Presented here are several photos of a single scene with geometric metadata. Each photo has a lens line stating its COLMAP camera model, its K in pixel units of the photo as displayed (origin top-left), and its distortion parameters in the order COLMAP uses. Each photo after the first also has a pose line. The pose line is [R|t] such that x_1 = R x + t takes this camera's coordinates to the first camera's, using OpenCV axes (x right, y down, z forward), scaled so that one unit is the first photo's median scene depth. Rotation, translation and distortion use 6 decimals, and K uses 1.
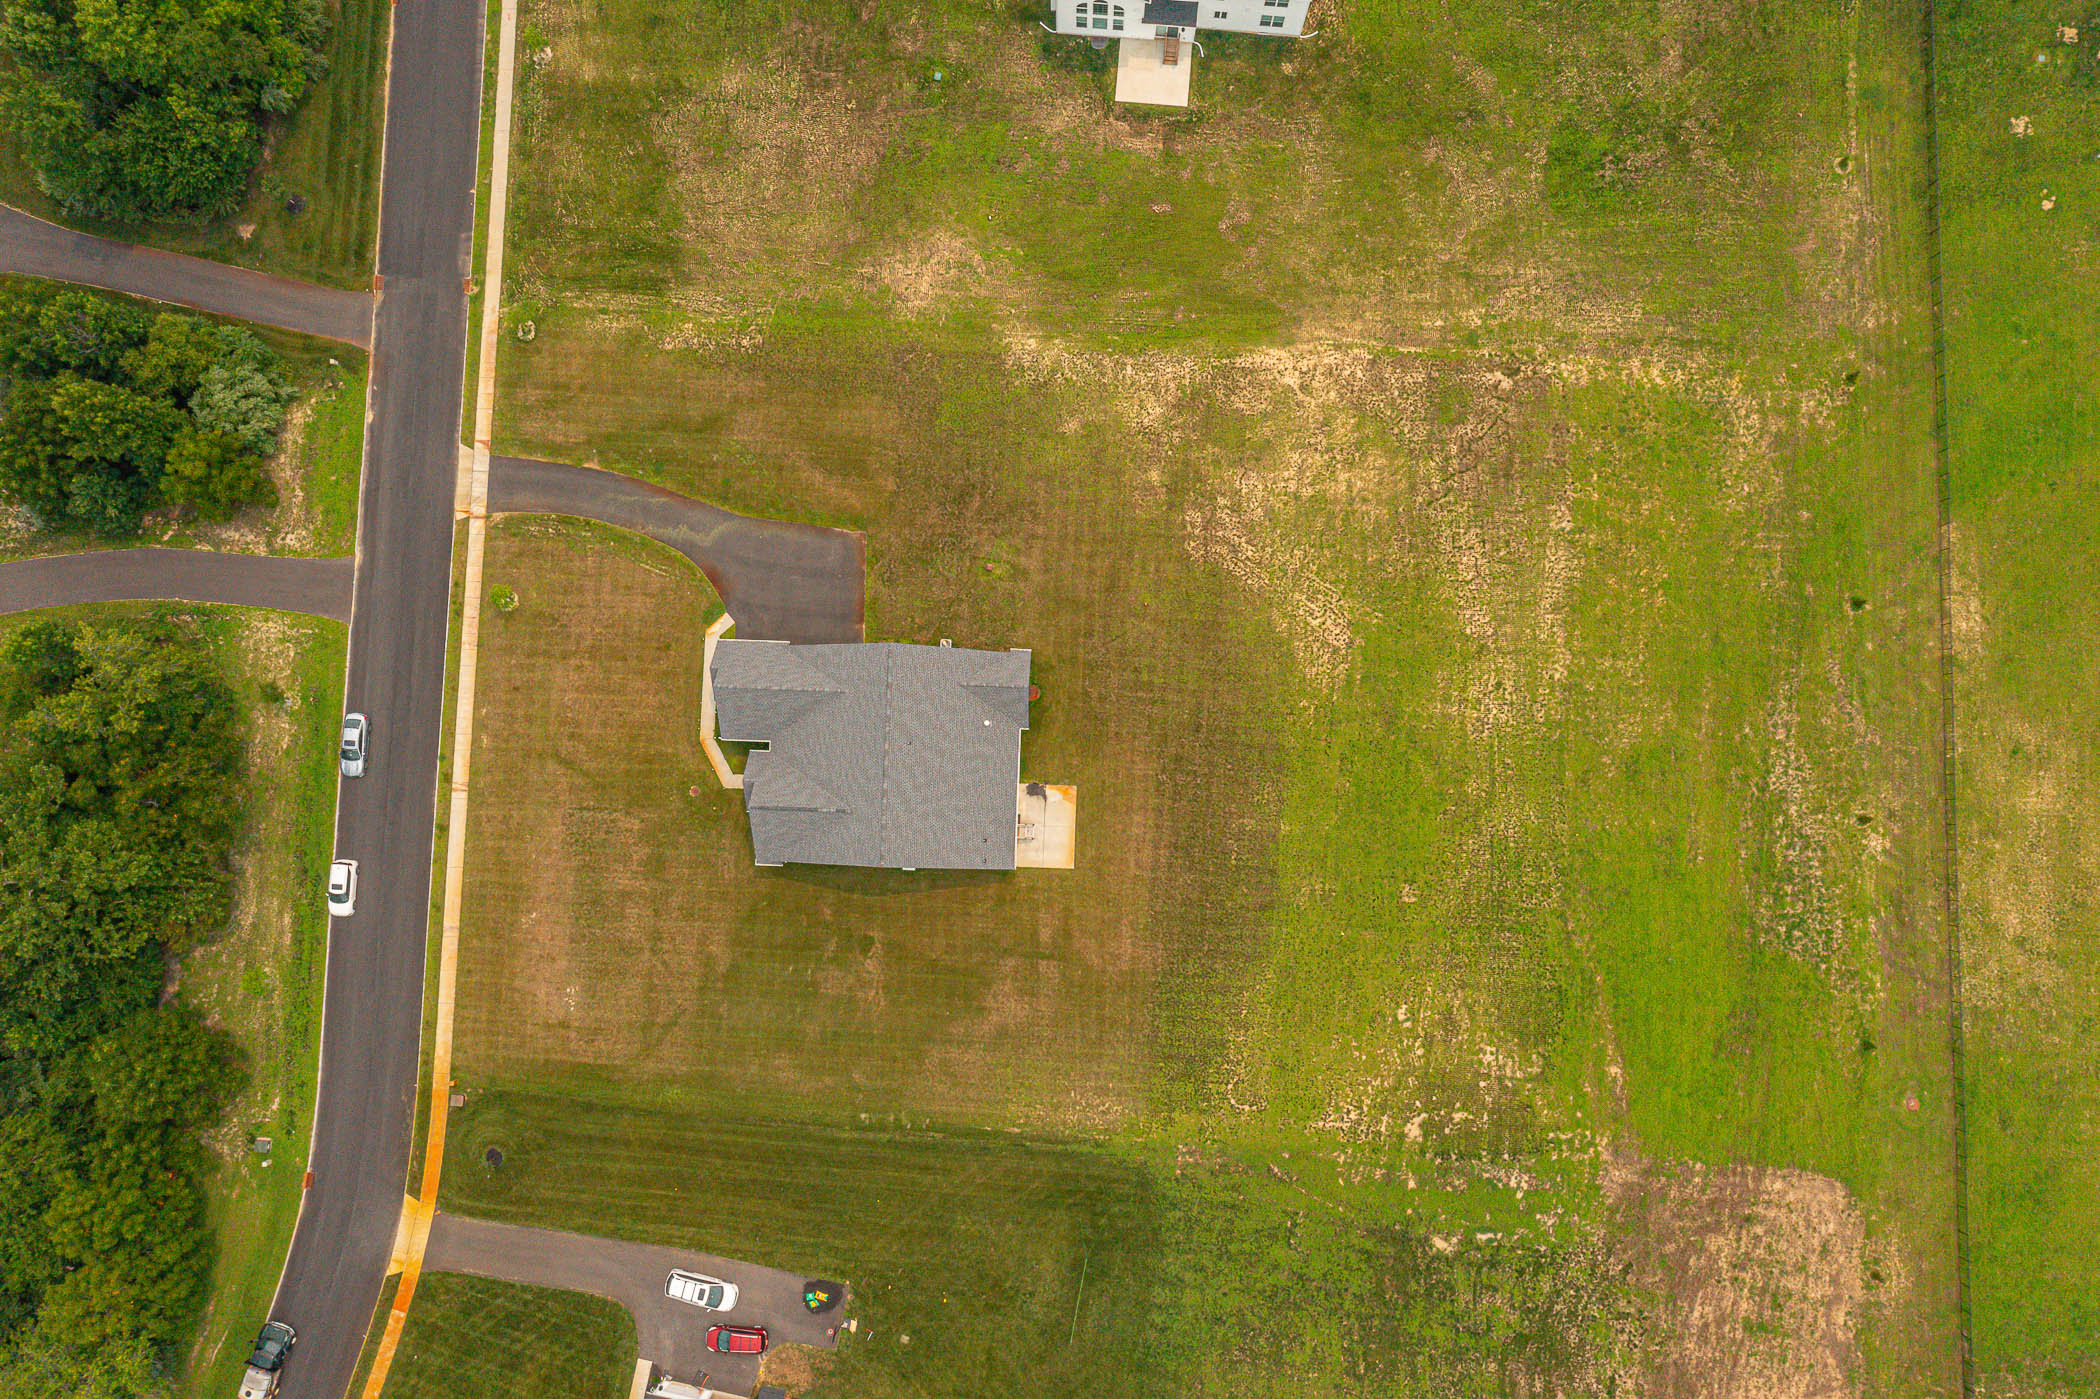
lens RADIAL K [[1656.0, 0, 1067.3], [0, 1656.0, 660.4], [0, 0, 1]] dist [0.000368, 0.001424]
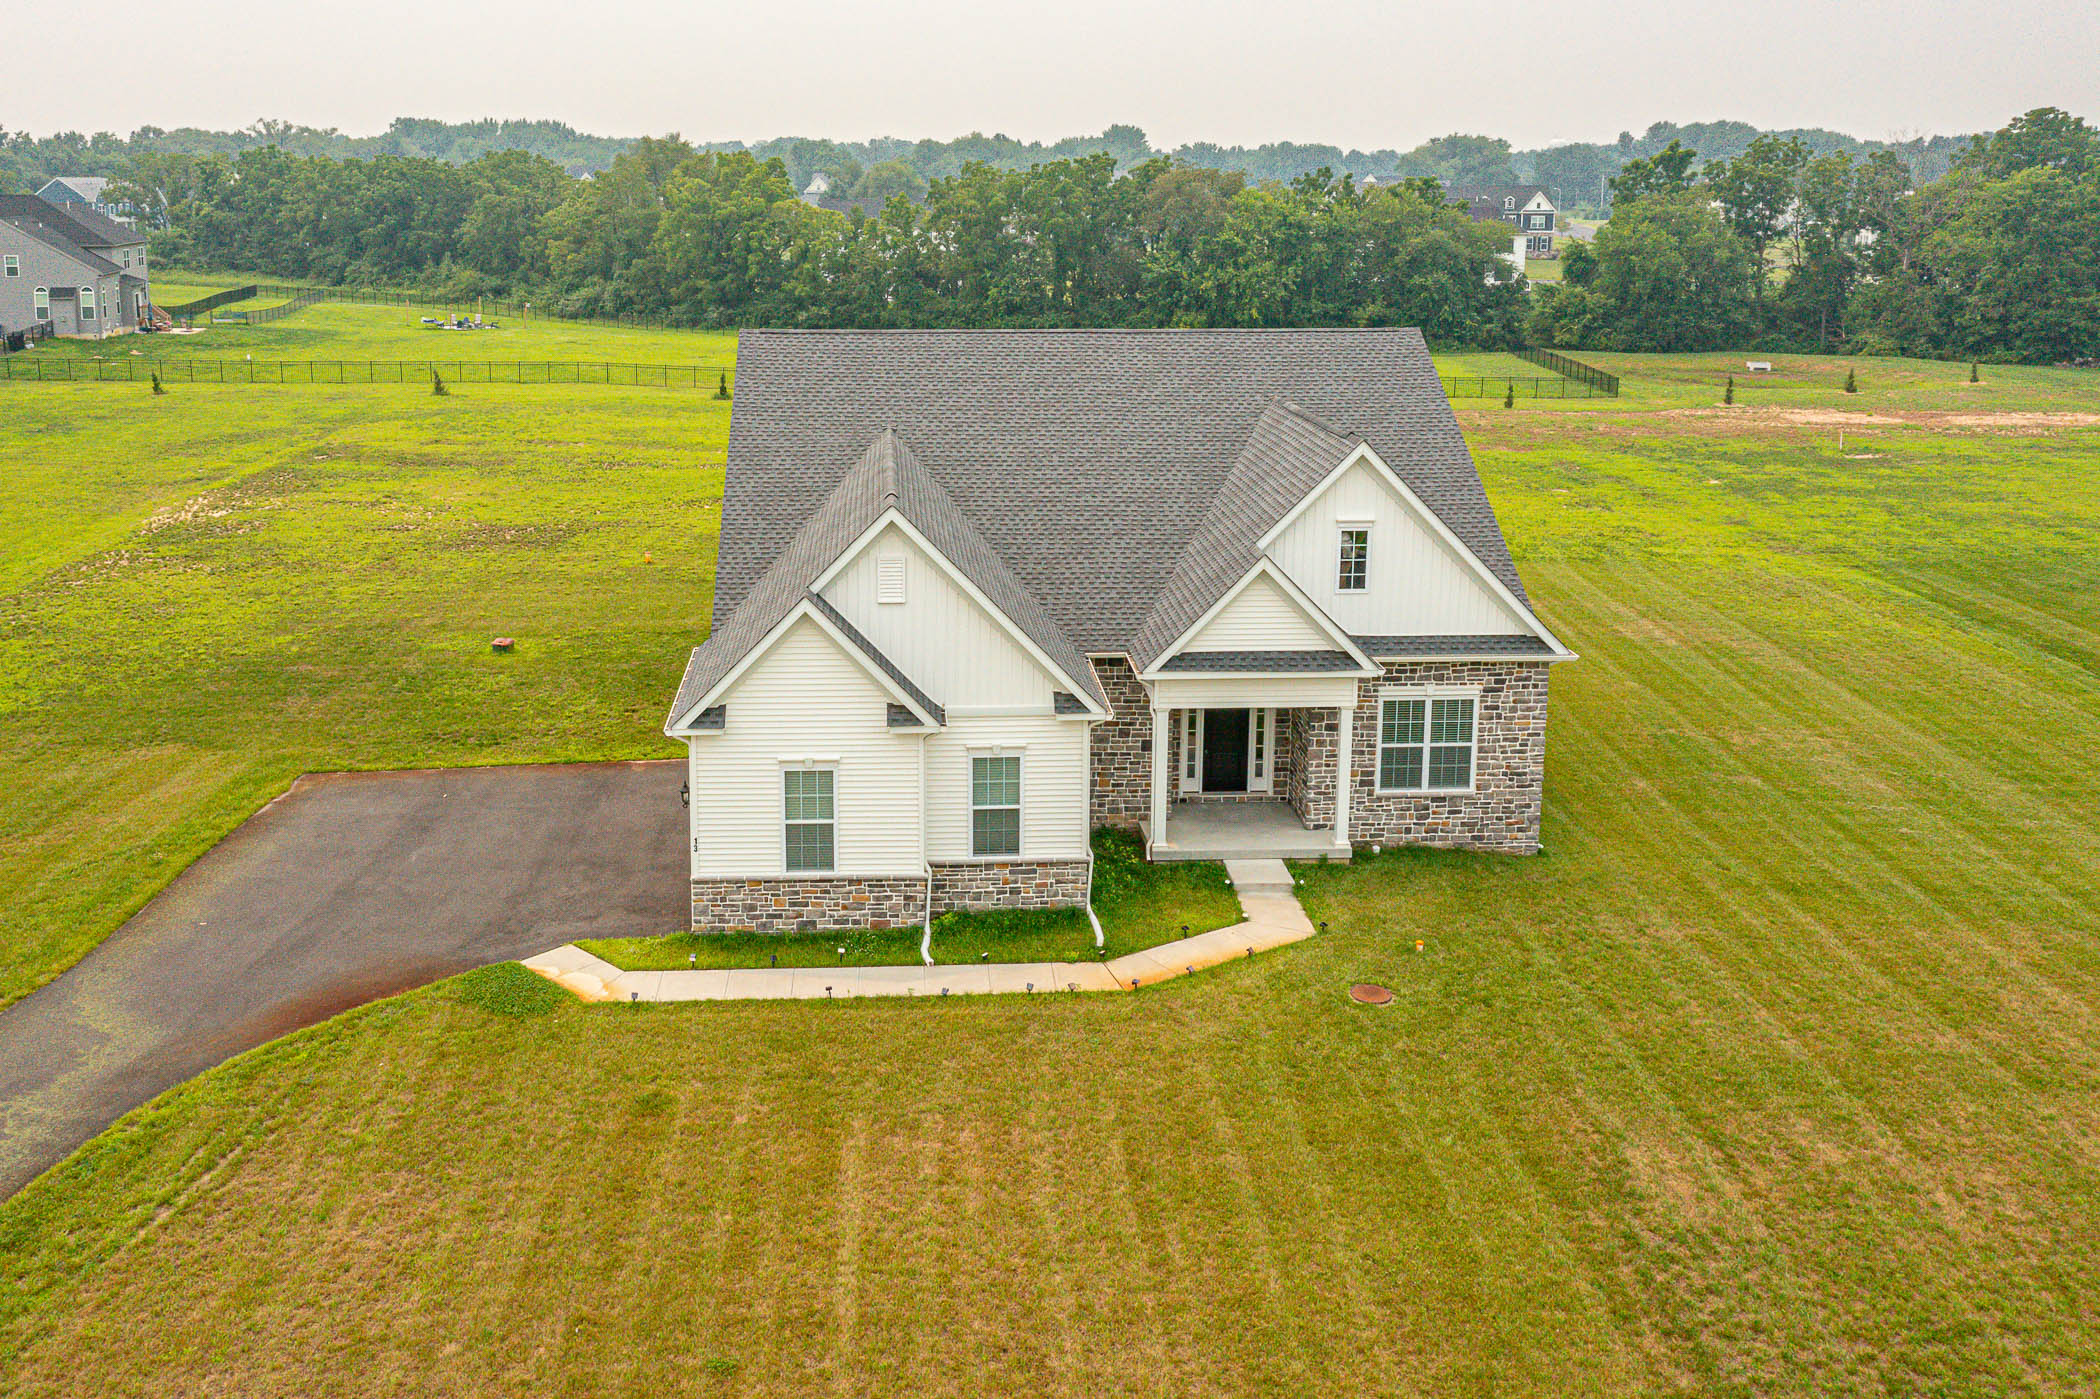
lens RADIAL K [[1840.0, 0, 935.8], [0, 1840.0, 542.3], [0, 0, 1]] dist [0.002421, -0.003704]
pose [[-0.067824, -0.177961, 0.981697, -0.433045], [0.994645, 0.064842, 0.080473, 0.002032], [-0.077976, 0.981899, 0.172610, 0.898038]]
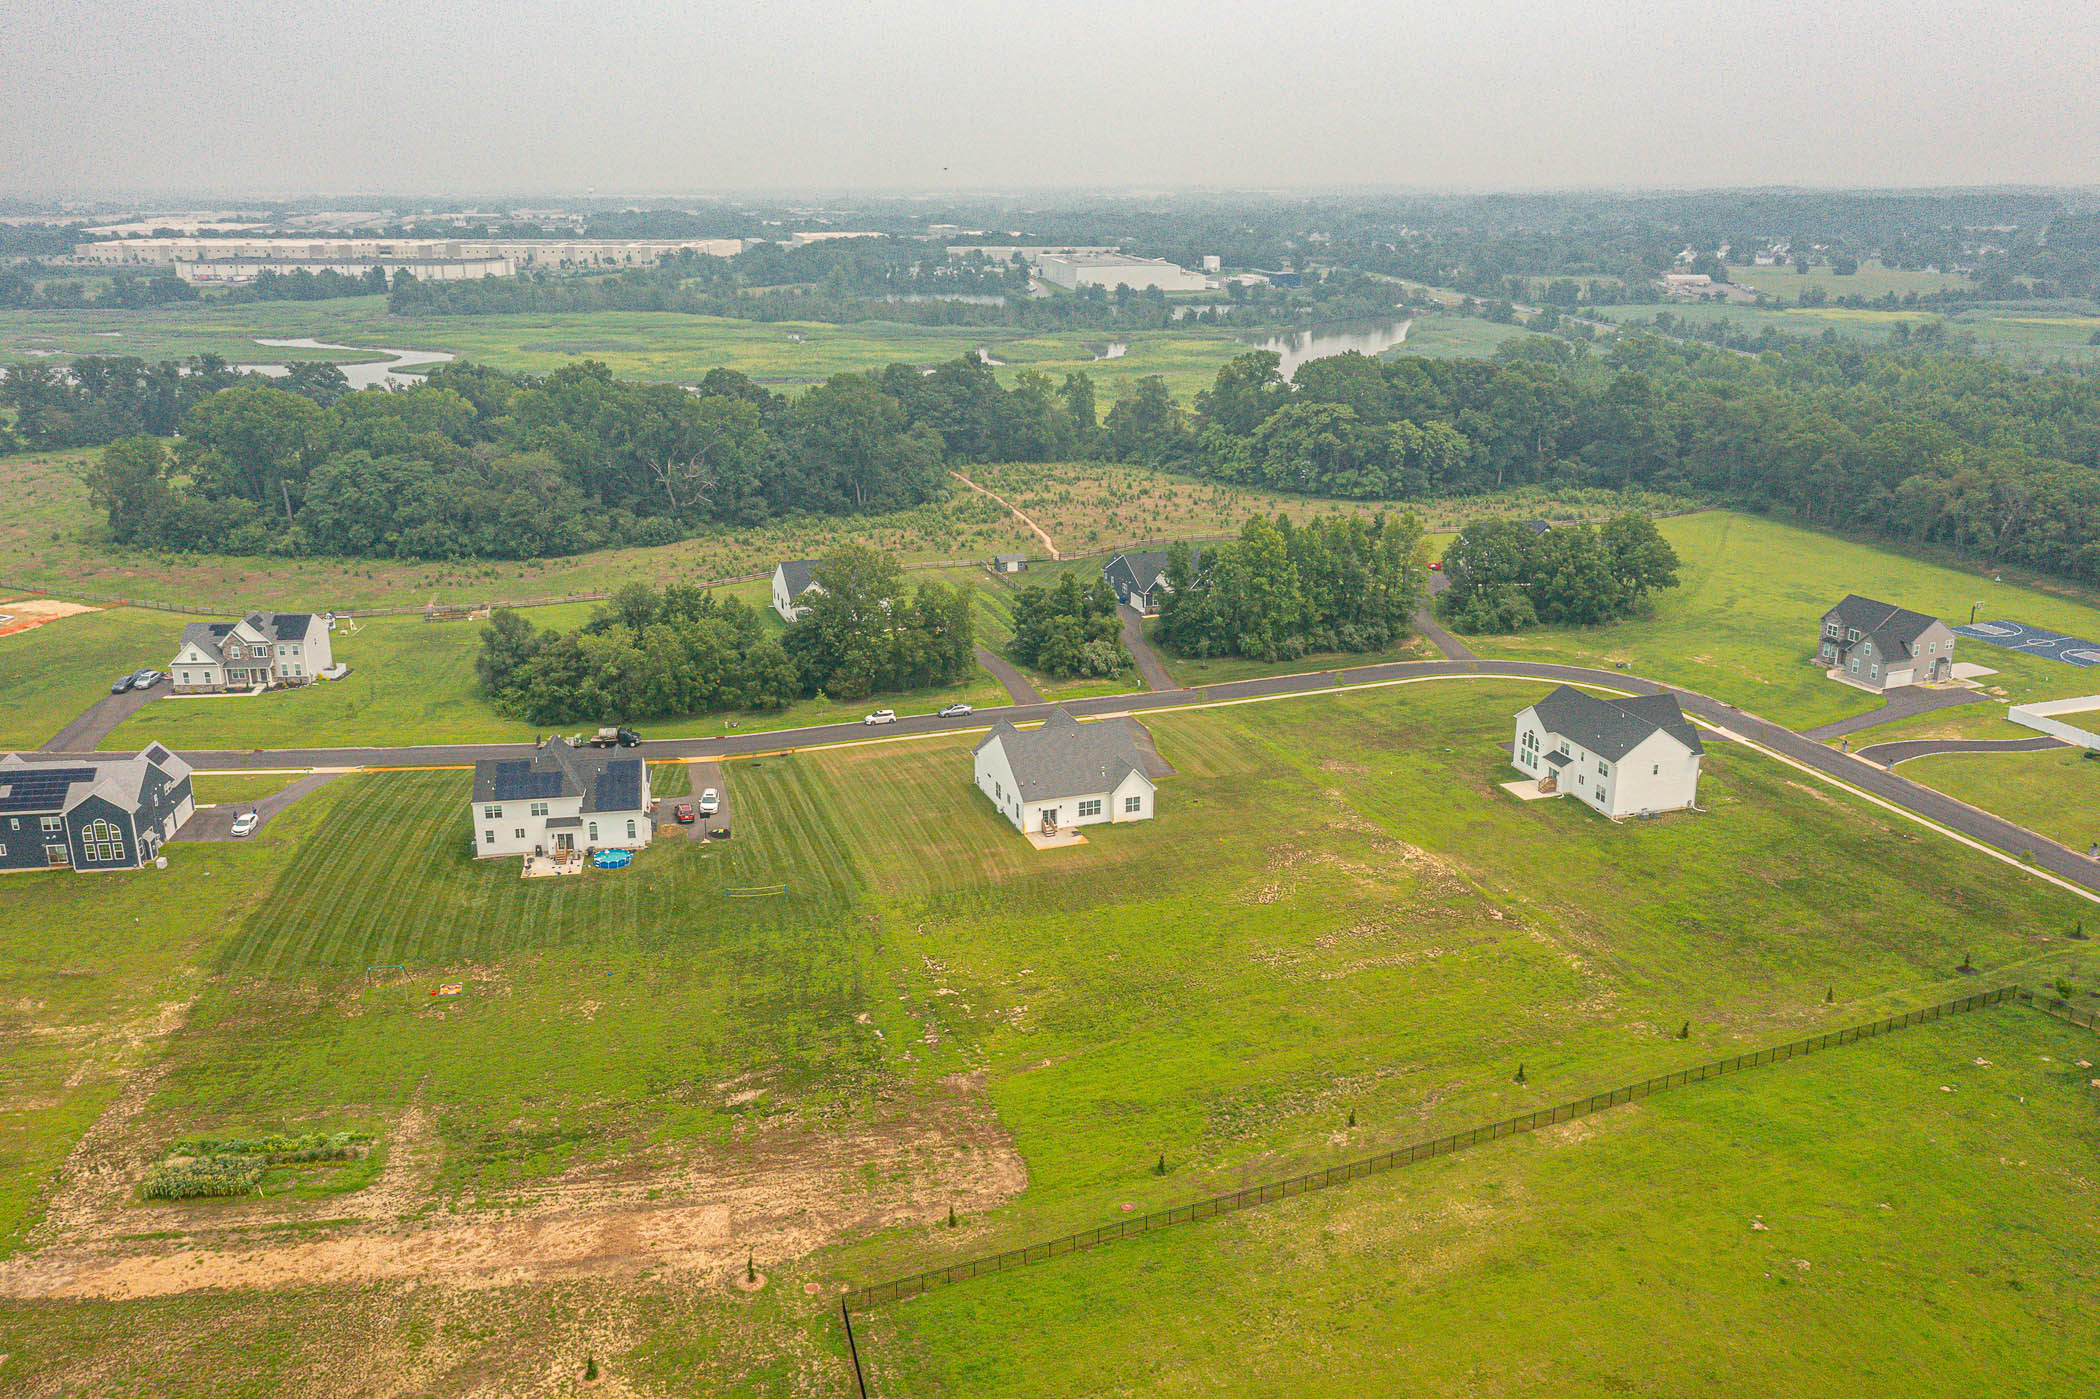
lens RADIAL K [[1656.0, 0, 1058.3], [0, 1656.0, 704.6], [0, 0, 1]] dist [0.000368, 0.001424]
pose [[0.377466, 0.297779, -0.876839, 1.242344], [-0.923613, 0.189343, -0.333300, 0.564899], [0.066773, 0.935669, 0.346503, 0.361833]]
